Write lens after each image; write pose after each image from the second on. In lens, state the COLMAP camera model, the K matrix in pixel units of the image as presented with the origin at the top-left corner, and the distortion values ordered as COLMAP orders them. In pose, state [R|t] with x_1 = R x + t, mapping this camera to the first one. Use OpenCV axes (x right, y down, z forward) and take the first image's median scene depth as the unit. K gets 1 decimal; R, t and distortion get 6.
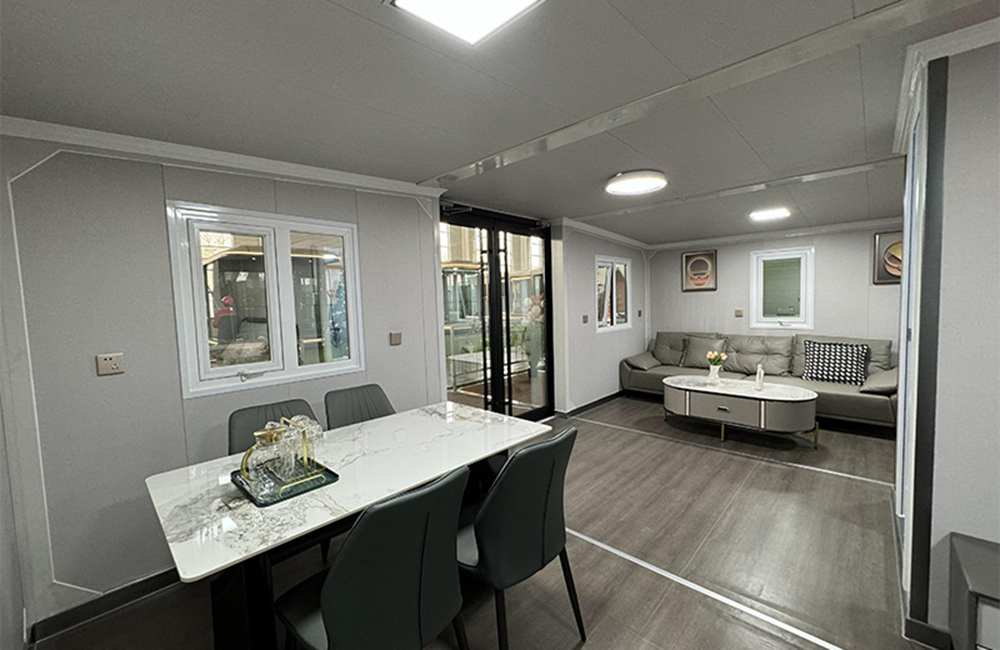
lens RADIAL K [[396.4, 0, 496.0], [0, 396.4, 324.9], [0, 0, 1]] dist [0.000357, 0.000022]
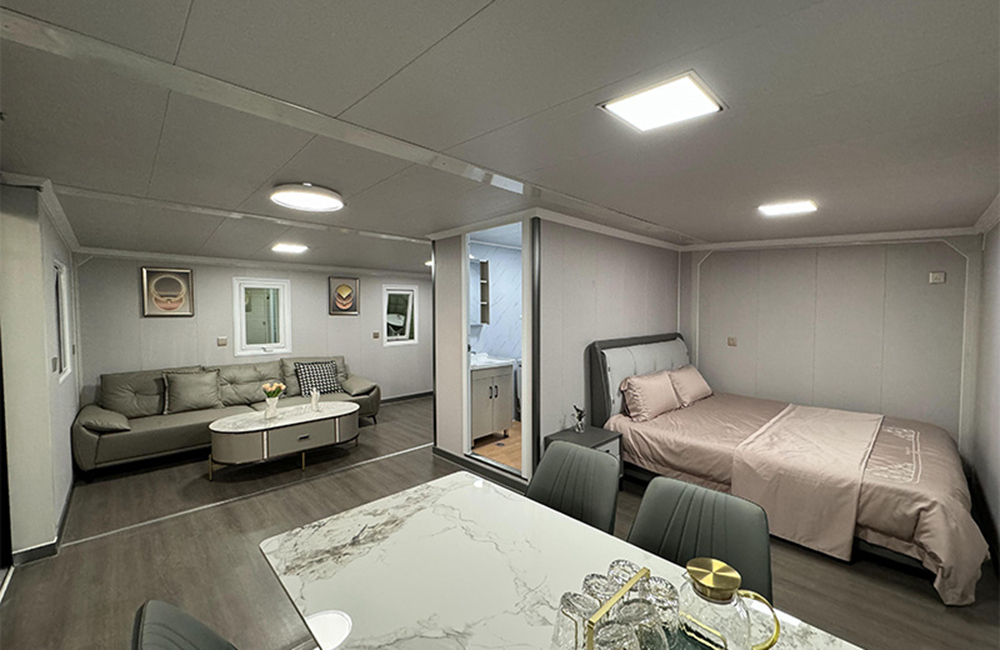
lens RADIAL K [[396.4, 0, 496.0], [0, 396.4, 324.9], [0, 0, 1]] dist [0.000357, 0.000022]
pose [[0.059495, -0.000800, 0.998228, -0.325580], [0.069230, 0.997595, -0.003326, -0.025862], [-0.995825, 0.069305, 0.059407, 0.374384]]
